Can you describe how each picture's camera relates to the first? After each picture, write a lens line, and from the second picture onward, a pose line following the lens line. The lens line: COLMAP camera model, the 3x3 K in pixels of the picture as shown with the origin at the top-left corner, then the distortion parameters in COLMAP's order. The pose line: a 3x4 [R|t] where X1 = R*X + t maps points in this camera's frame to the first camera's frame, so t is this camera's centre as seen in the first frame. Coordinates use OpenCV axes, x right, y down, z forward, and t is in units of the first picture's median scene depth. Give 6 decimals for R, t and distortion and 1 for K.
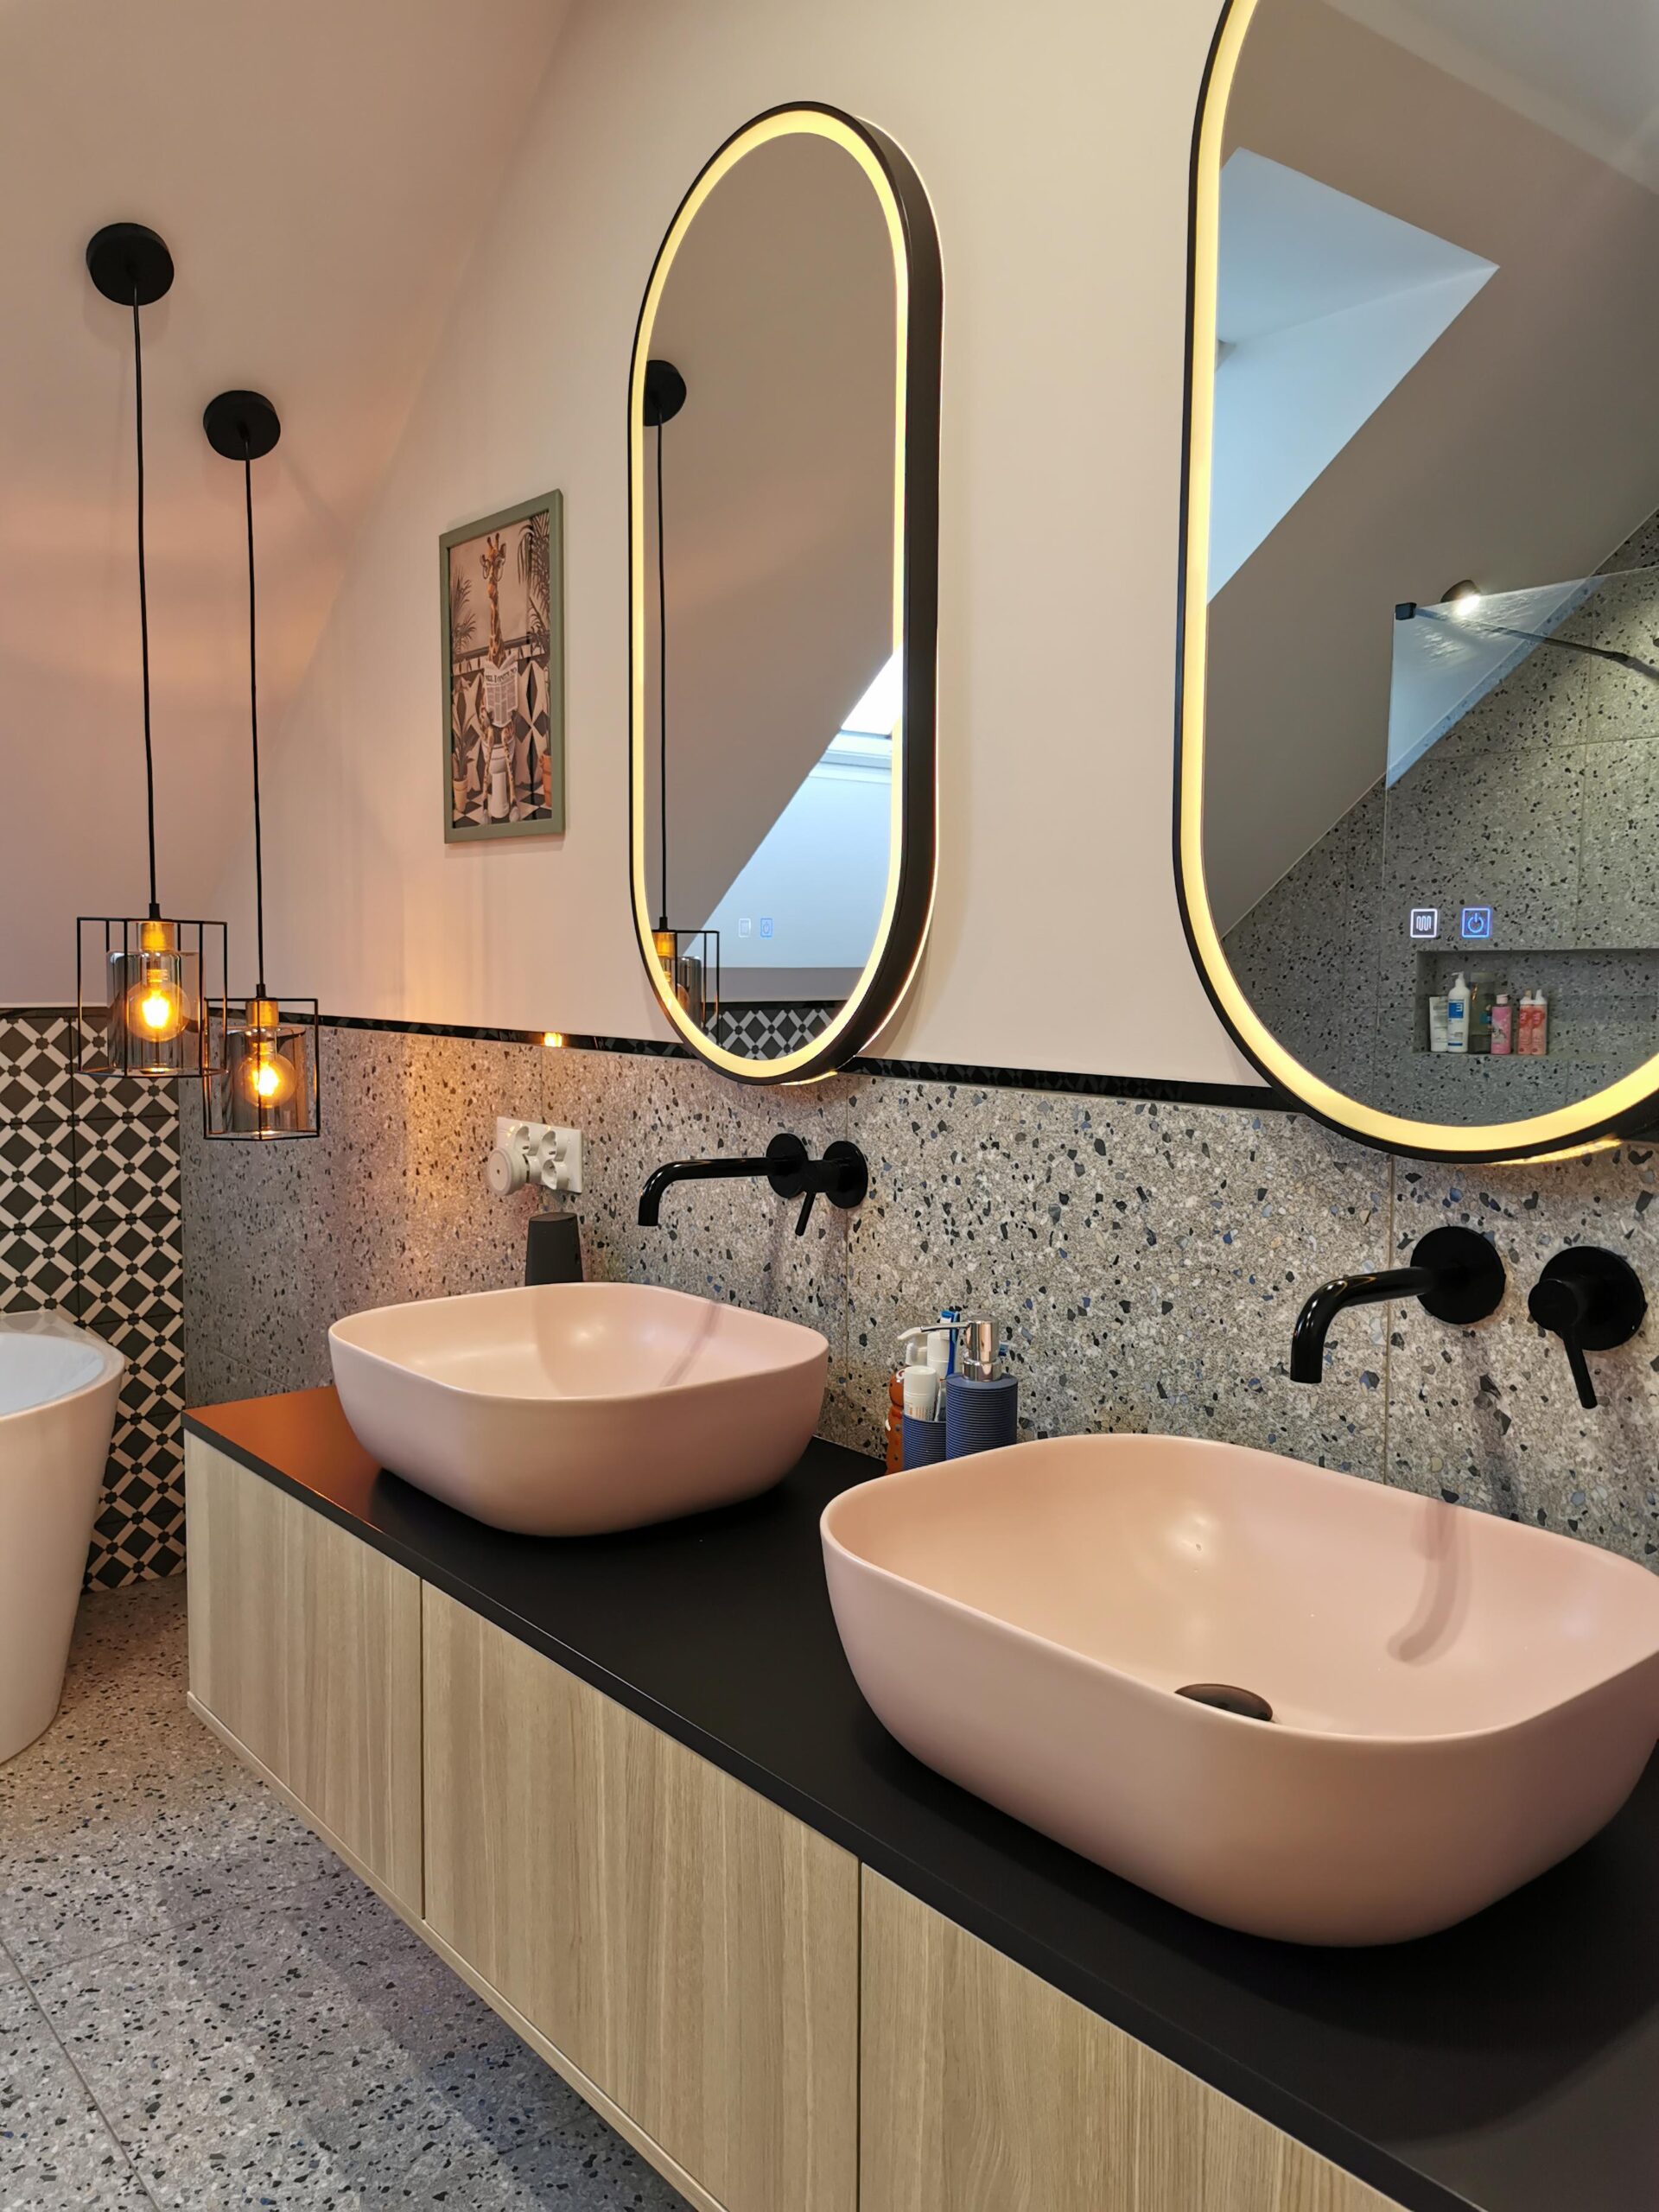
lens RADIAL K [[1711.2, 0, 822.3], [0, 1711.2, 1098.8], [0, 0, 1]] dist [0.057897, -0.100523]
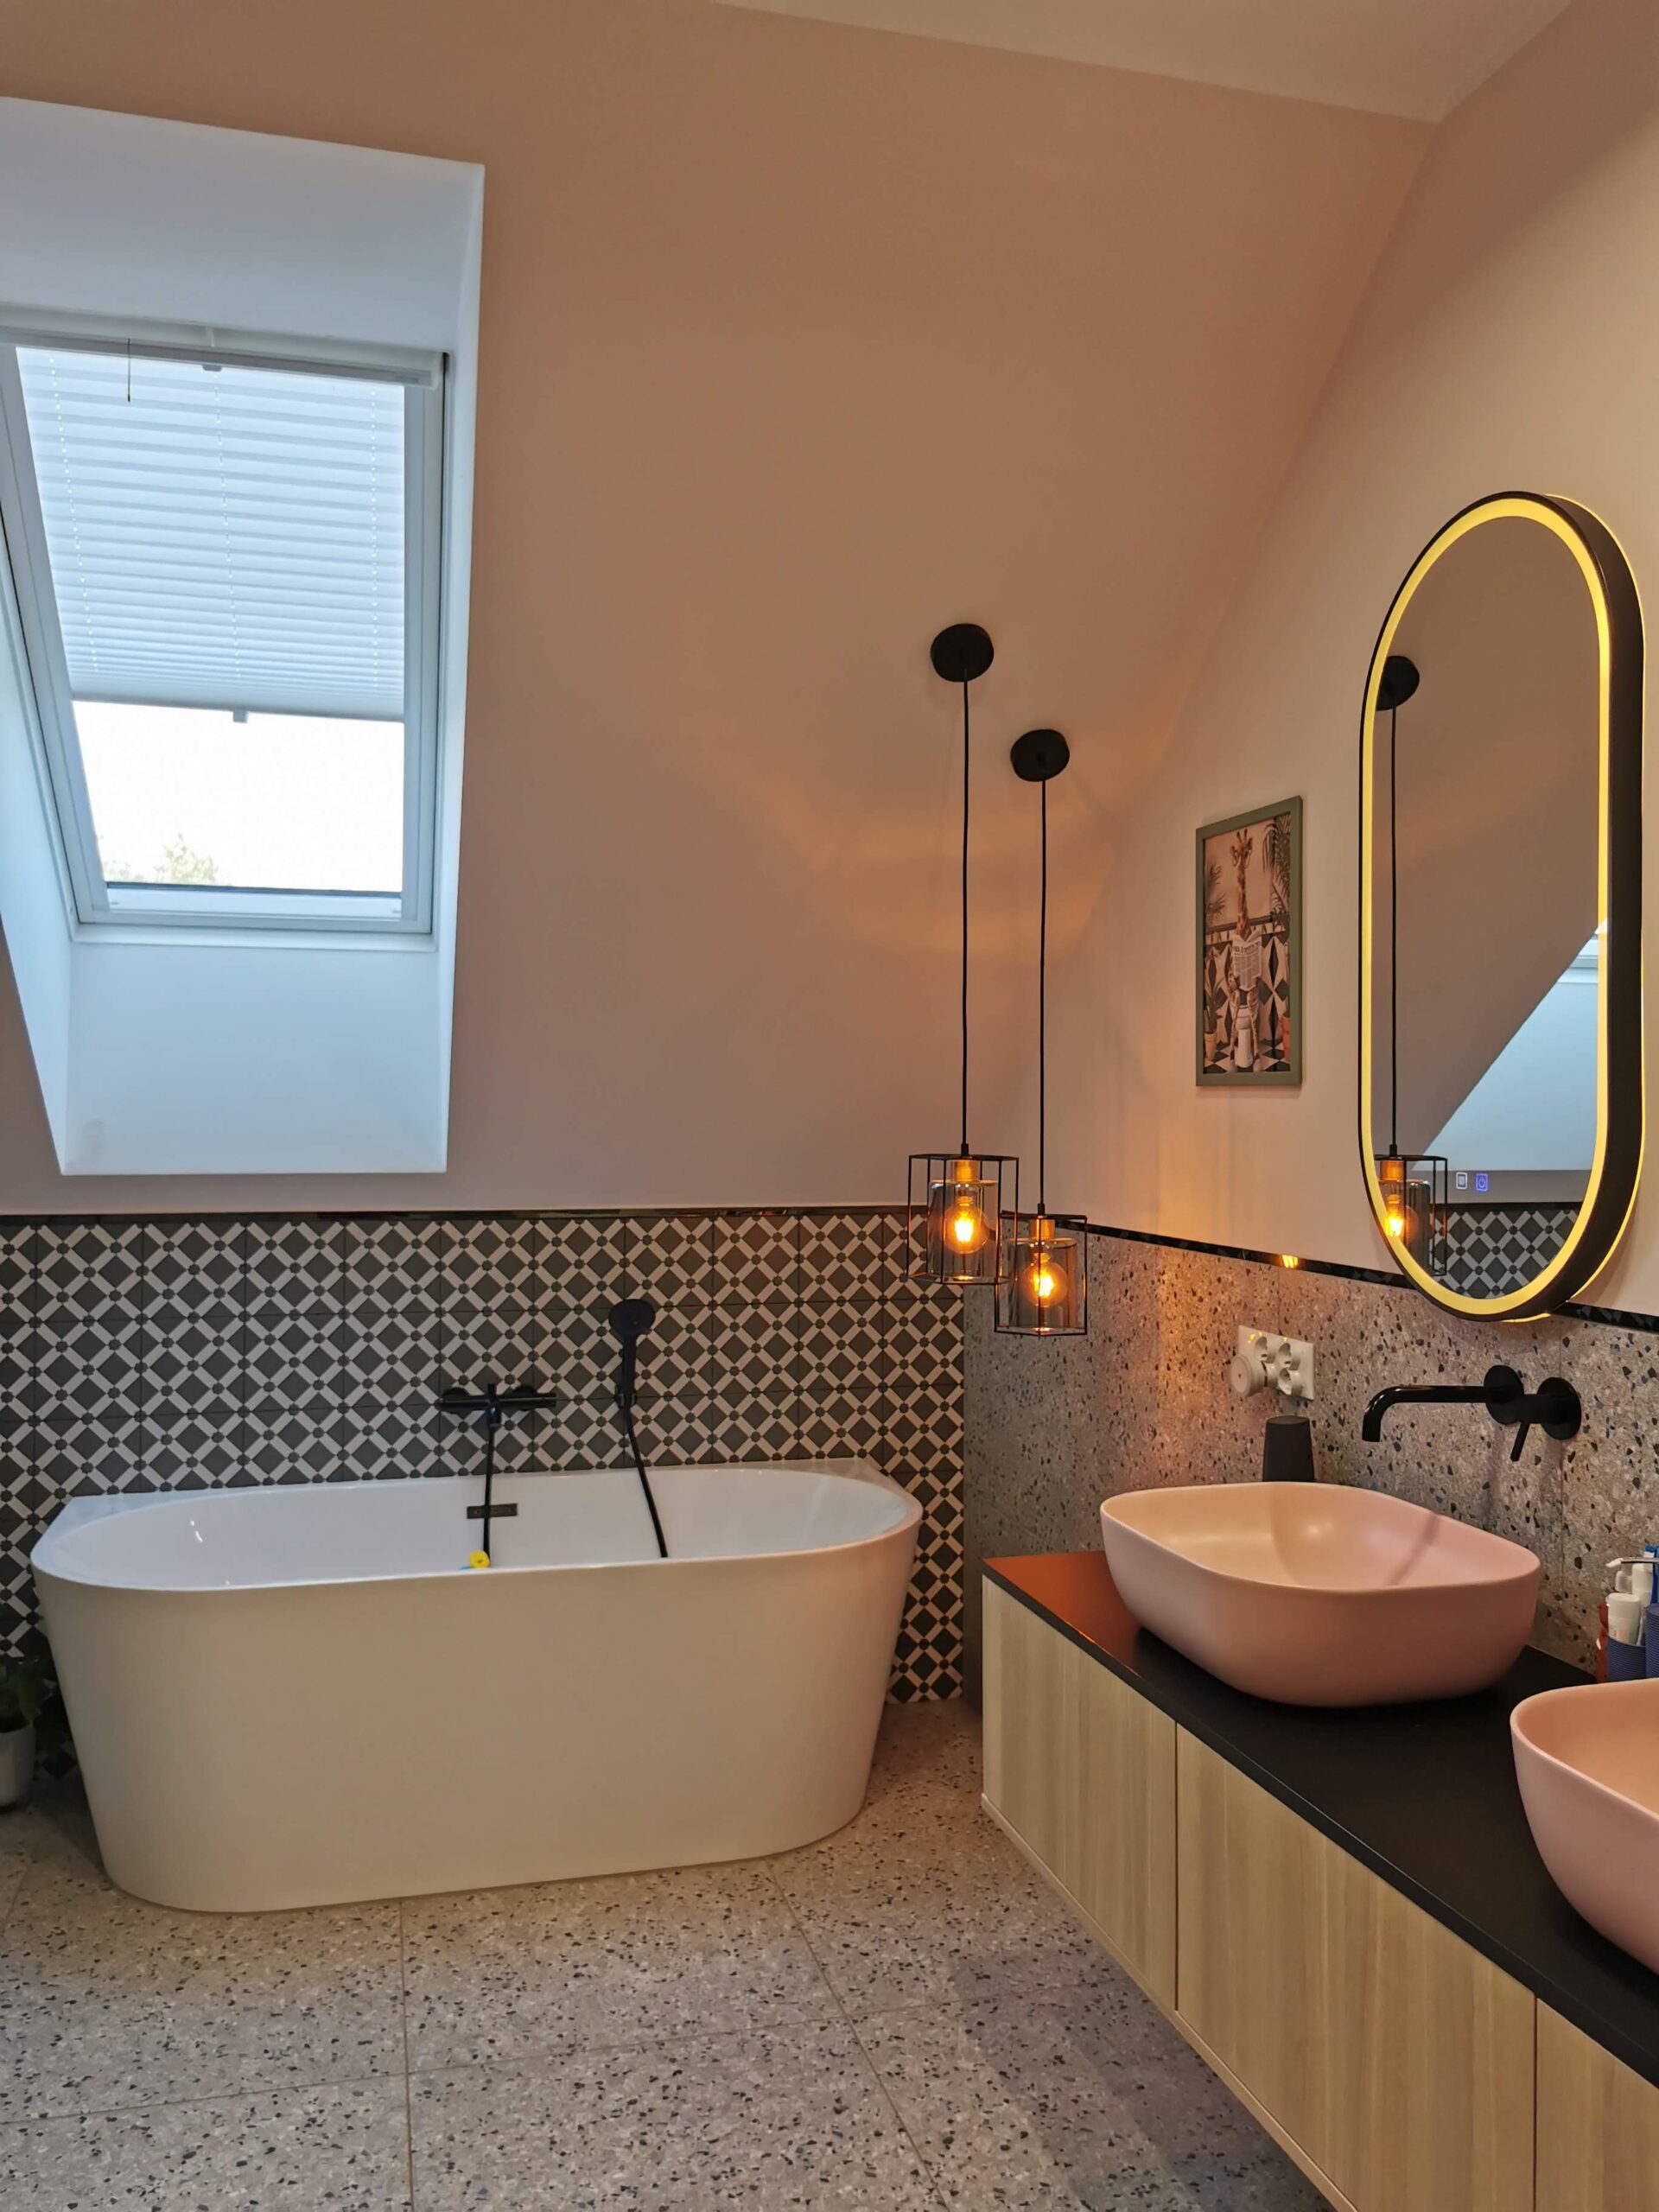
lens RADIAL K [[1711.2, 0, 822.3], [0, 1711.2, 1098.8], [0, 0, 1]] dist [0.057897, -0.100523]
pose [[0.911702, -0.006105, -0.410807, 0.031536], [-0.032207, 0.995751, -0.086274, -0.035988], [0.409588, 0.091887, 0.907631, -0.184851]]
